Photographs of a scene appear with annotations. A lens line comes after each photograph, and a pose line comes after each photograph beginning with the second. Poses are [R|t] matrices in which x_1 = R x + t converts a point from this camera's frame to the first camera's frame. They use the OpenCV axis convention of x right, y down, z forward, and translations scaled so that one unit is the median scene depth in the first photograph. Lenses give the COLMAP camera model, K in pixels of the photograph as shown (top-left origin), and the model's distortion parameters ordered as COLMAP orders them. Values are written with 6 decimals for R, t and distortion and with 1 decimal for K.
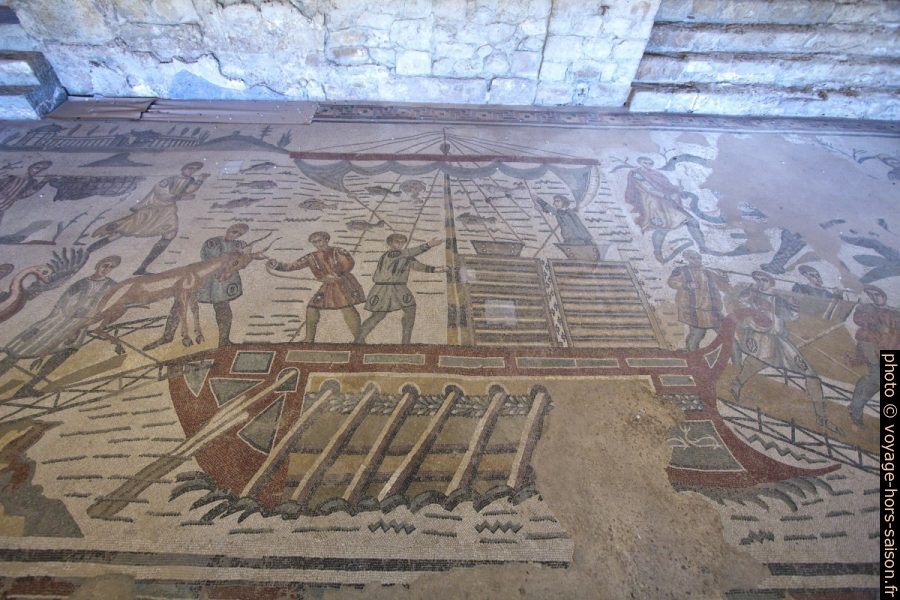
lens RADIAL K [[420.2, 0, 450.2], [0, 420.2, 299.6], [0, 0, 1]] dist [-0.015037, 0.000944]
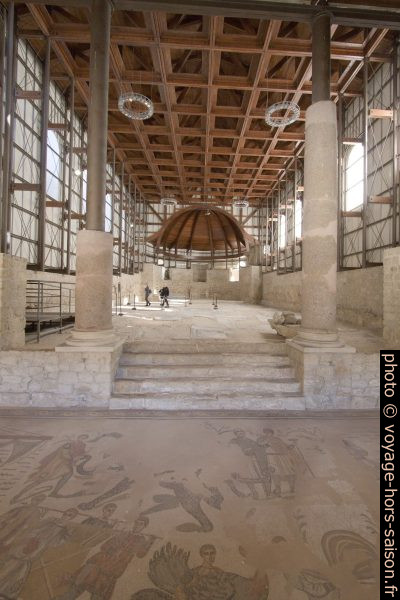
lens RADIAL K [[280.1, 0, 203.4], [0, 280.1, 296.8], [0, 0, 1]] dist [-0.015037, 0.000944]
pose [[0.998190, 0.004662, 0.059956, 0.764121], [0.041076, 0.675322, -0.736378, 0.112157], [-0.043923, 0.737508, 0.673908, -0.157783]]
